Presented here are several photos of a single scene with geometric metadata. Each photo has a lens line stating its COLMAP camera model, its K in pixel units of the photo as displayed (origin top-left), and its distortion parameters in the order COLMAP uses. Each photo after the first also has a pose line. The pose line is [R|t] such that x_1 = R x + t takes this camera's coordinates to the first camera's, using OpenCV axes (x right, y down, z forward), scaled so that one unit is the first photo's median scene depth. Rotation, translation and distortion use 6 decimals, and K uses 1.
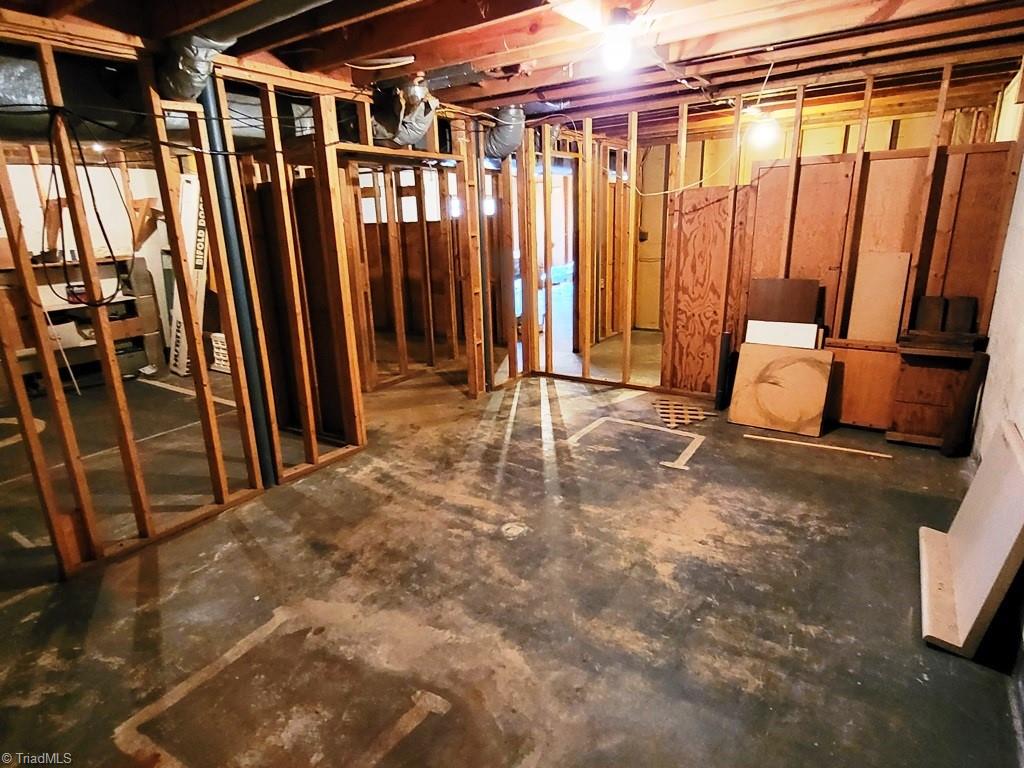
lens RADIAL K [[582.8, 0, 512.0], [0, 582.8, 384.0], [0, 0, 1]] dist [-0.003152, -0.001336]
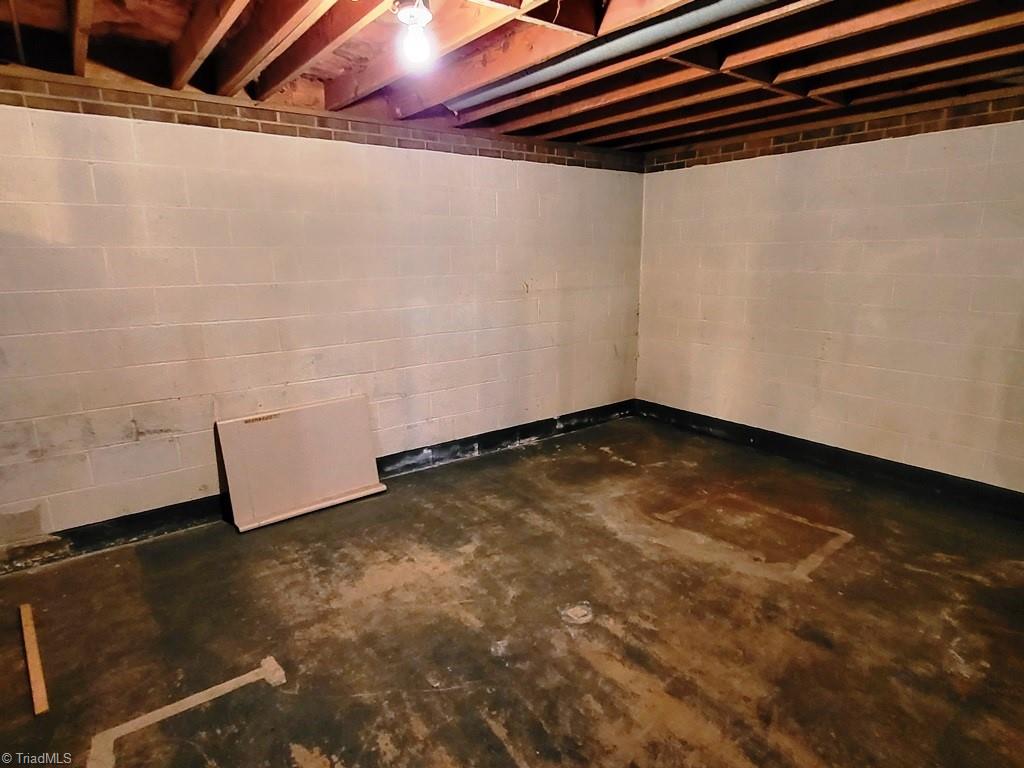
lens RADIAL K [[582.8, 0, 512.0], [0, 582.8, 384.0], [0, 0, 1]] dist [-0.003152, -0.001336]
pose [[-0.947652, -0.027067, 0.318157, -0.174823], [0.127152, 0.882003, 0.453766, -0.463825], [-0.292898, 0.470466, -0.832390, 1.655048]]
